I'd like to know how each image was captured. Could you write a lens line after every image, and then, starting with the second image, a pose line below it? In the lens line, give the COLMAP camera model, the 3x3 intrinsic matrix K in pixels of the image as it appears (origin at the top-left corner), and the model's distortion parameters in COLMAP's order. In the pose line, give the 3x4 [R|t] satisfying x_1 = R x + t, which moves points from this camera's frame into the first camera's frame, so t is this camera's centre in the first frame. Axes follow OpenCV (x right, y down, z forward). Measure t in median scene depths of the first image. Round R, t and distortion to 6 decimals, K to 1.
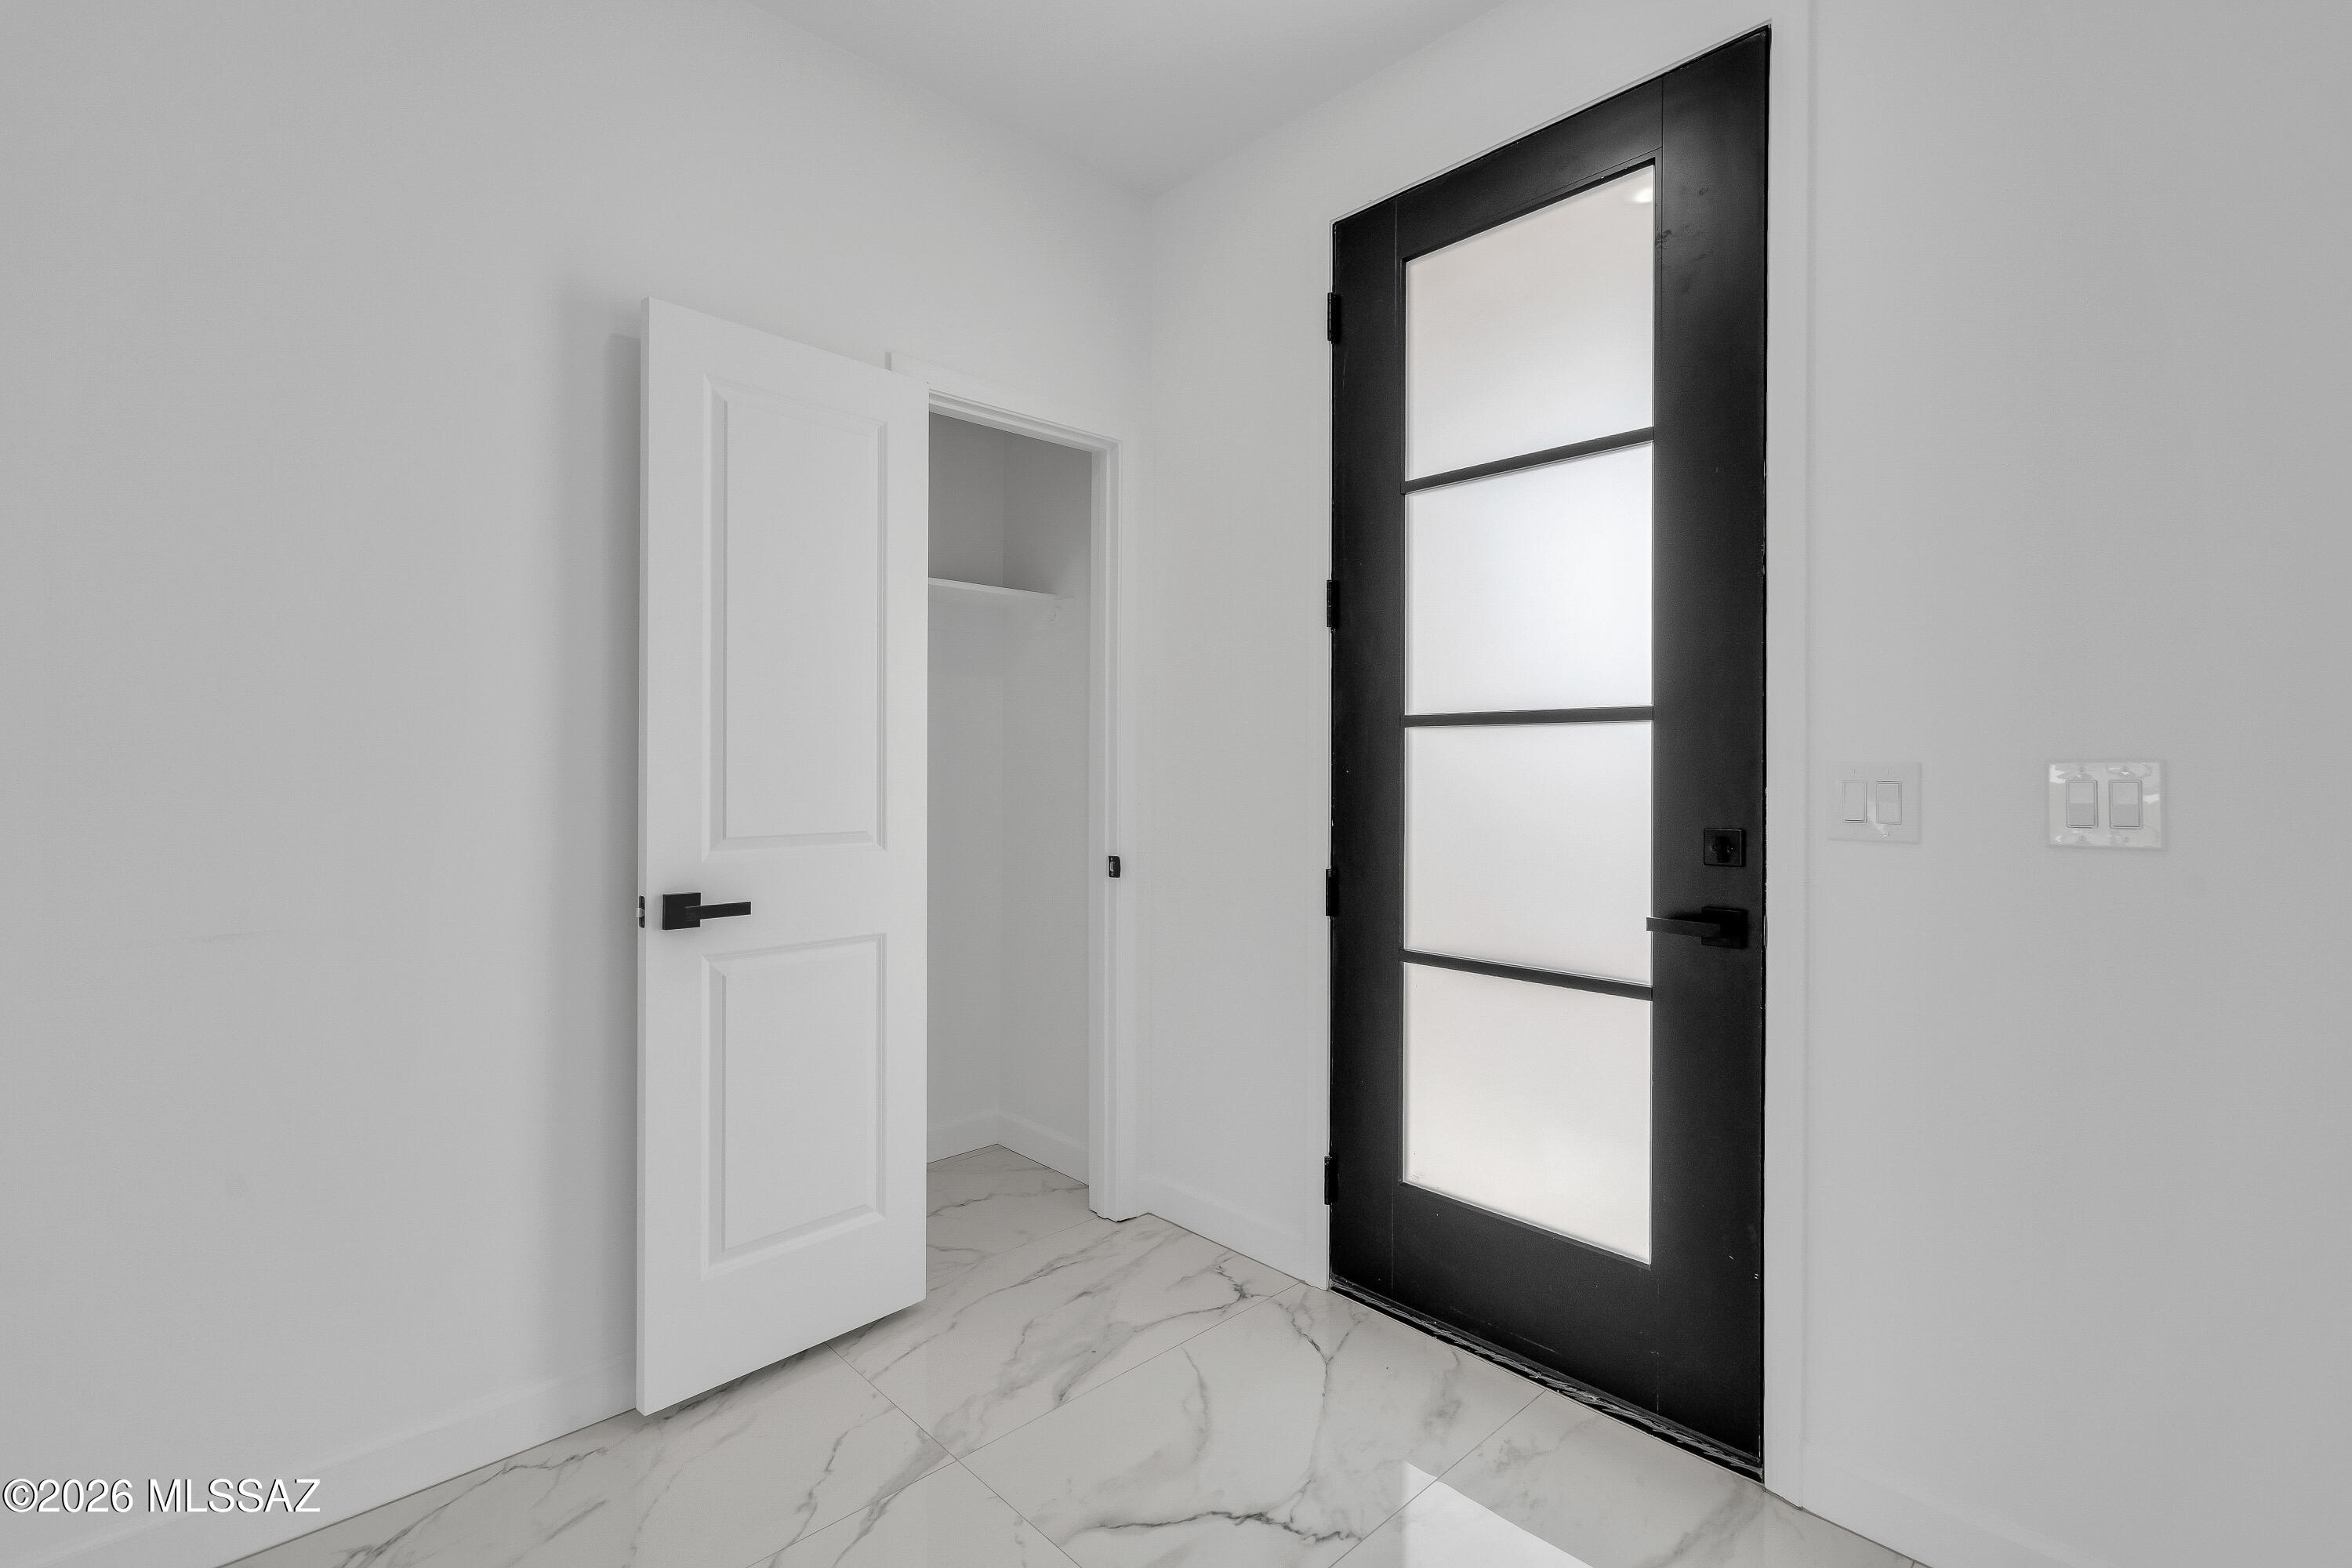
lens RADIAL K [[1099.9, 0, 1183.6], [0, 1099.9, 769.1], [0, 0, 1]] dist [-0.002574, 0.002077]
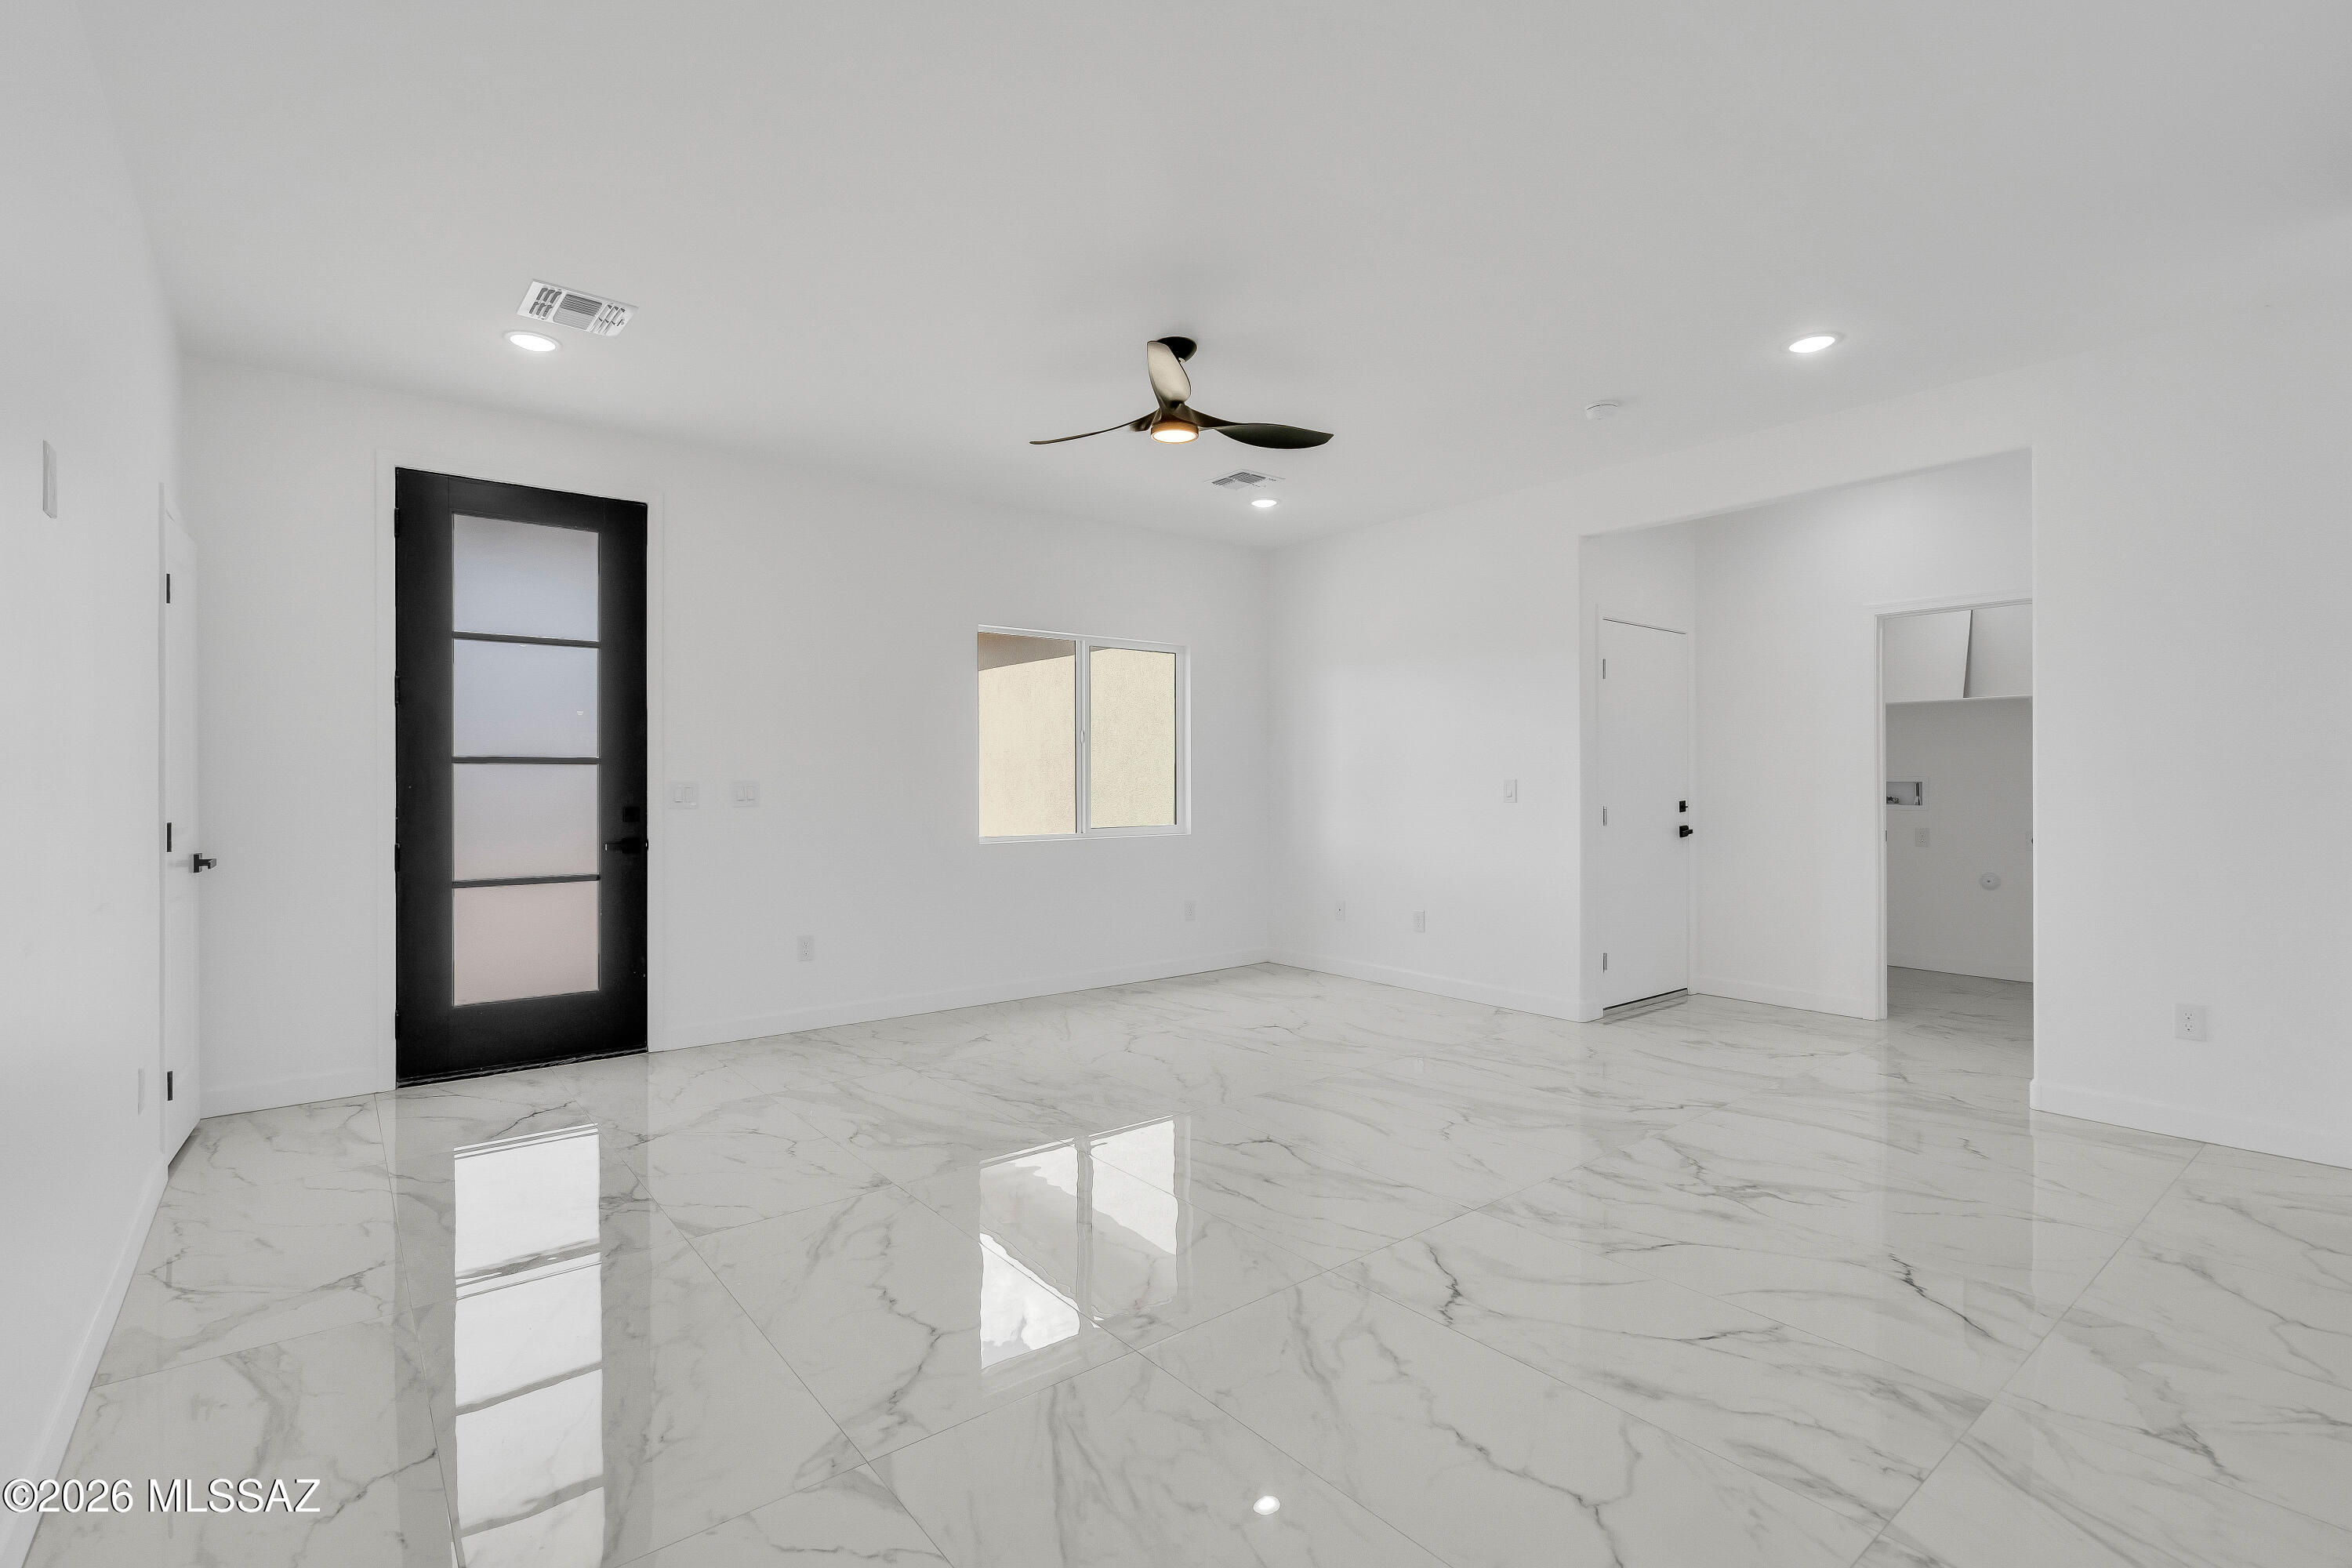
lens RADIAL K [[1099.9, 0, 1169.0], [0, 1099.9, 775.9], [0, 0, 1]] dist [-0.002574, 0.002077]
pose [[0.092375, 0.004904, 0.995712, -1.801974], [0.010320, 0.999929, -0.005883, 0.008503], [-0.995671, 0.010819, 0.092318, -0.453228]]
